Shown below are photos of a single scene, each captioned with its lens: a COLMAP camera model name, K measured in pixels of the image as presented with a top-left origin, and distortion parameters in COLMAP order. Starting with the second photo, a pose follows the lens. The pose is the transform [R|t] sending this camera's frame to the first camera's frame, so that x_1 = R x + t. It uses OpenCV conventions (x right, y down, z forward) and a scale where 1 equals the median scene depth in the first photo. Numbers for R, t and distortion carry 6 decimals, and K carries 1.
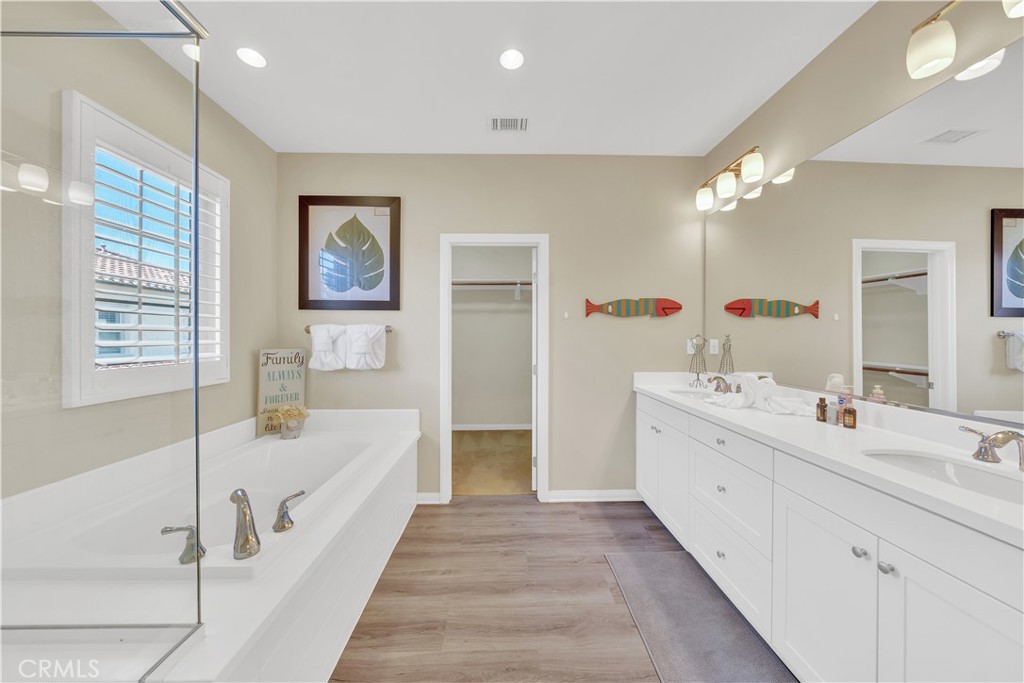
lens RADIAL K [[349.1, 0, 510.2], [0, 349.1, 336.0], [0, 0, 1]] dist [-0.003543, -0.000128]
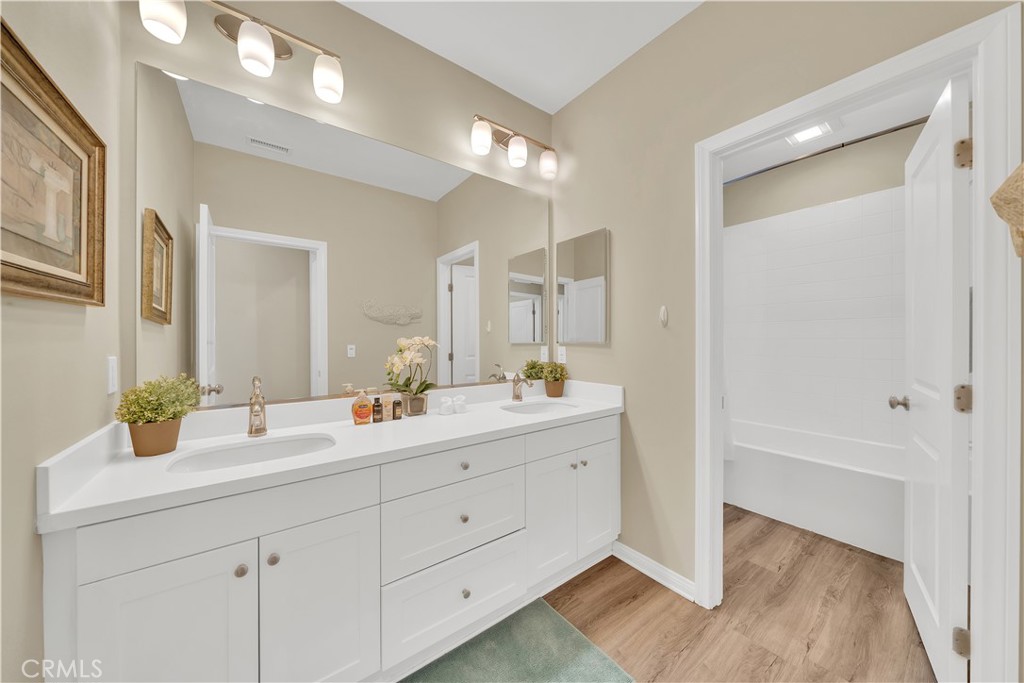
lens RADIAL K [[342.9, 0, 515.1], [0, 342.9, 344.7], [0, 0, 1]] dist [-0.004624, -0.000088]
pose [[-0.583294, -0.009024, 0.812211, -0.040676], [-0.000301, 0.999941, 0.010894, 0.022007], [-0.812261, 0.006110, -0.583263, 0.872270]]
